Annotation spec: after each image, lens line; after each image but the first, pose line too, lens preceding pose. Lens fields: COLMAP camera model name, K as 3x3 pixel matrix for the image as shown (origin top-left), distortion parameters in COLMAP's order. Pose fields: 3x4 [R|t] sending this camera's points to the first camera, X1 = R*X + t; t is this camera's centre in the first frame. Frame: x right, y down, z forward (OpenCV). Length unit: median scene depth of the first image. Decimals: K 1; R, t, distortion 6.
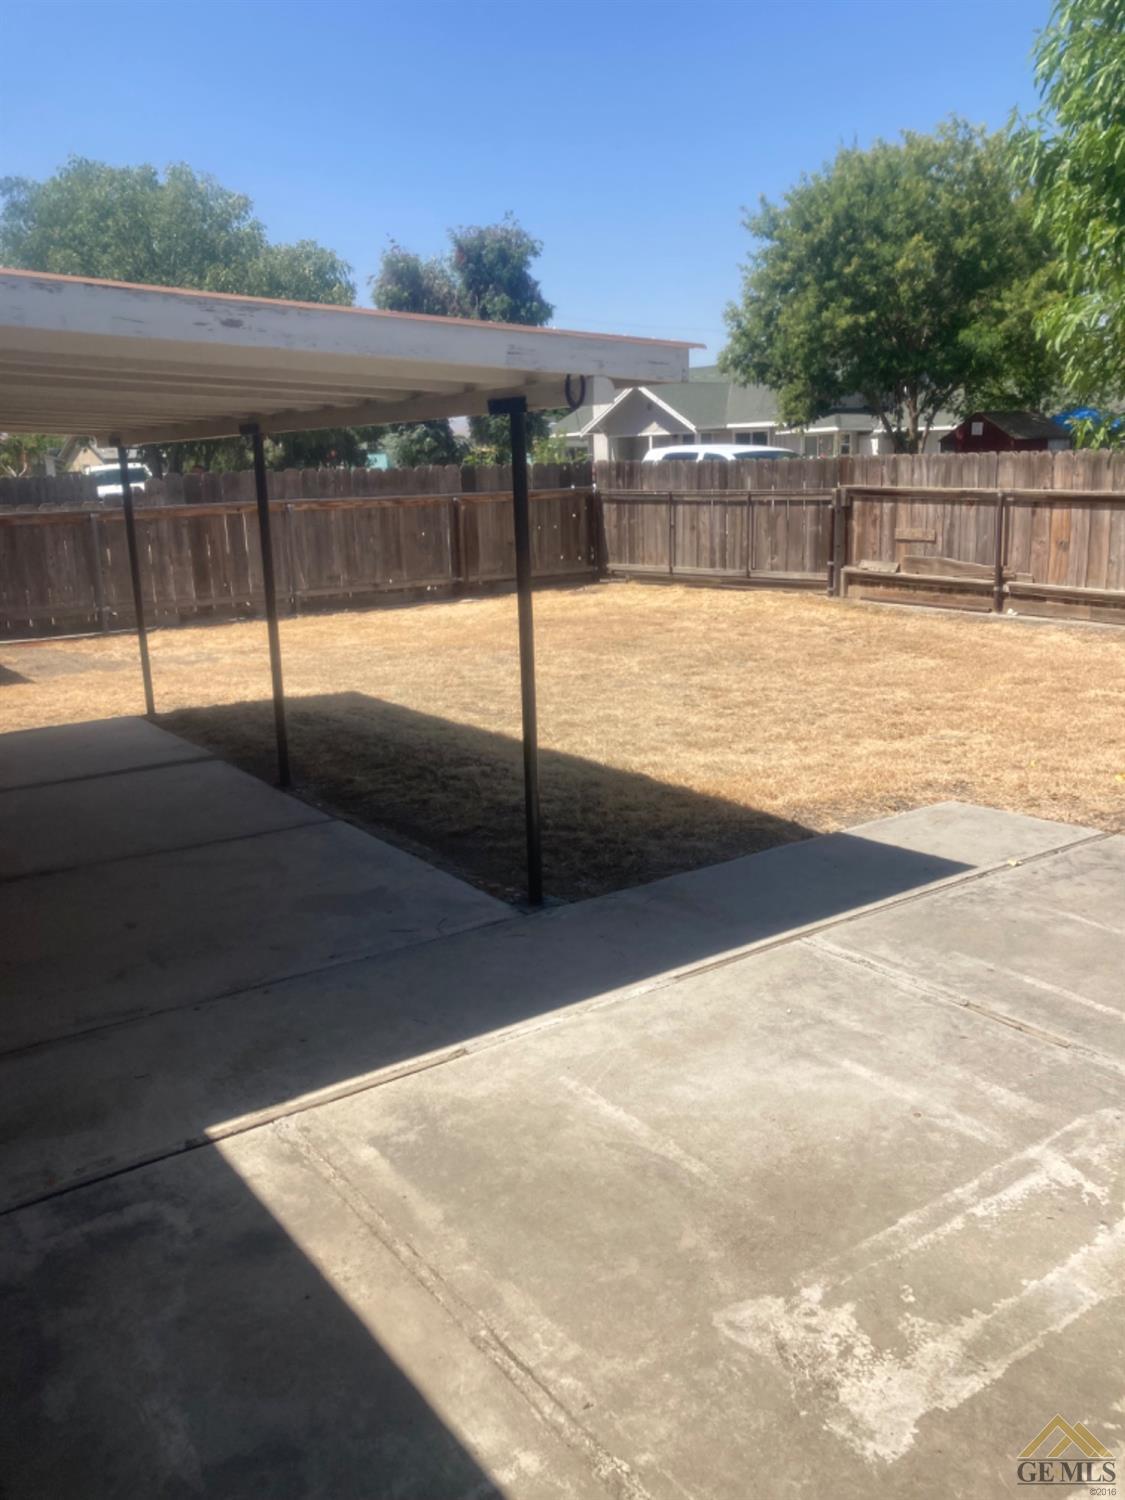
lens RADIAL K [[1218.2, 0, 553.7], [0, 1218.2, 749.4], [0, 0, 1]] dist [0.083219, -0.206148]
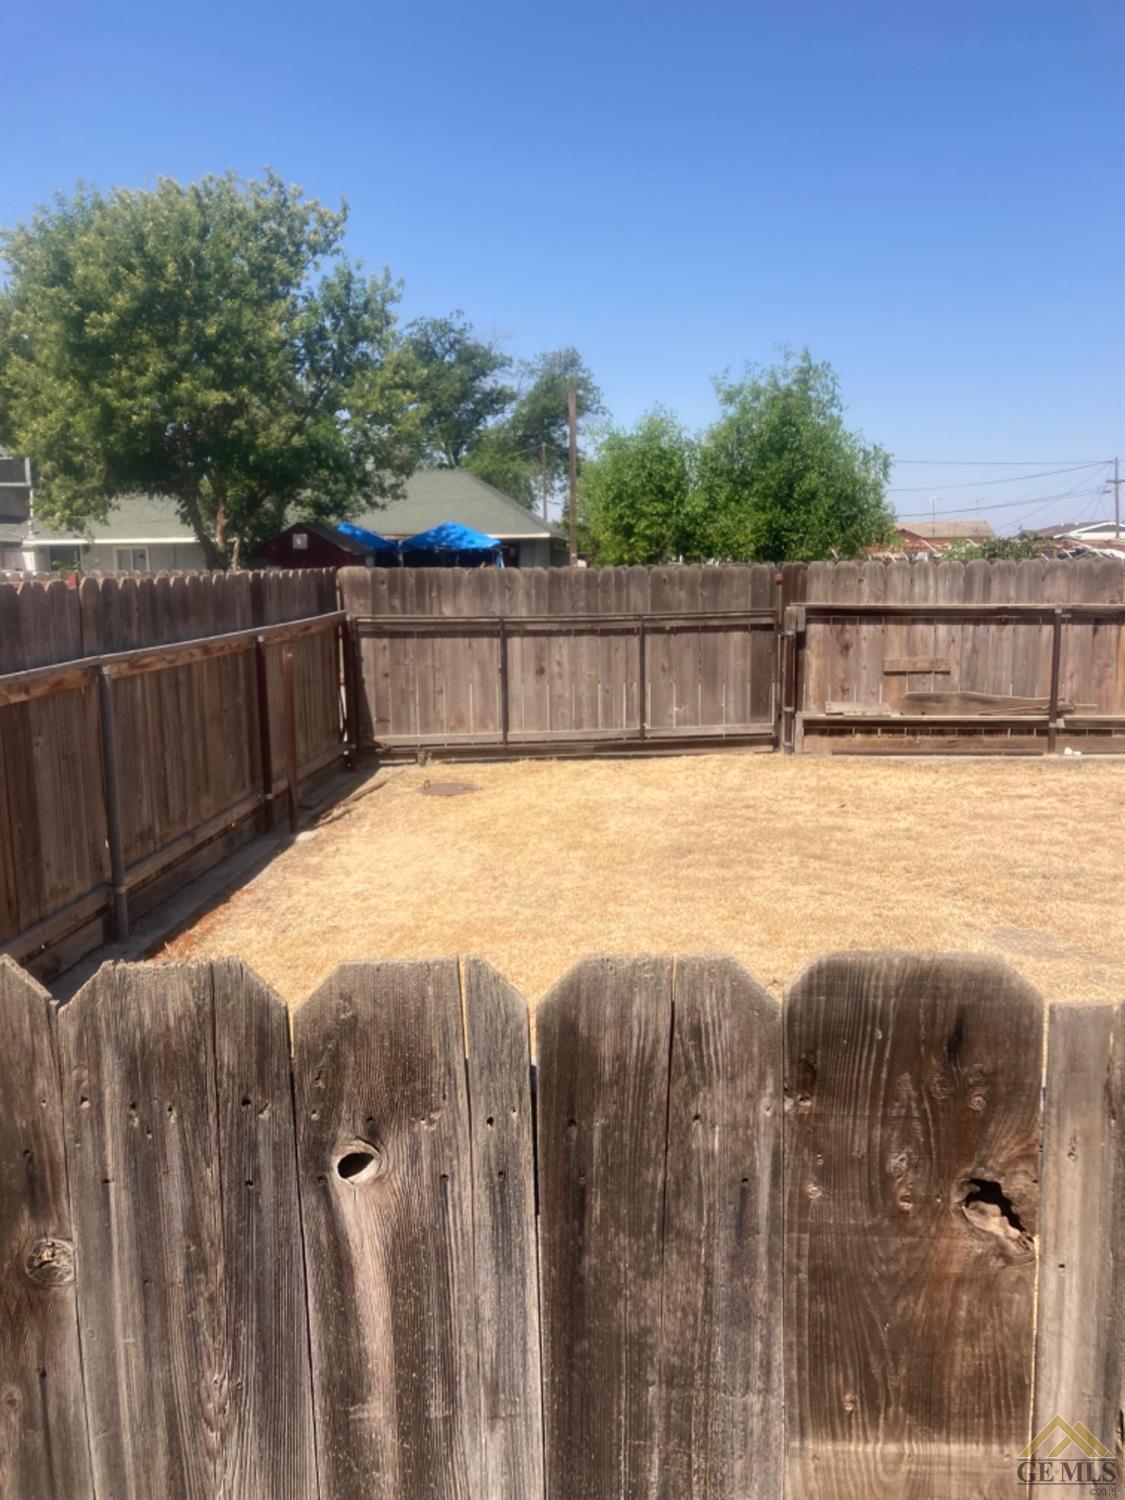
lens RADIAL K [[1218.2, 0, 553.7], [0, 1218.2, 749.4], [0, 0, 1]] dist [0.083219, -0.206148]
pose [[0.637873, -0.103219, 0.763193, -0.428137], [0.176375, 0.984219, -0.014301, -0.147917], [-0.749673, 0.143731, 0.646012, 0.665503]]
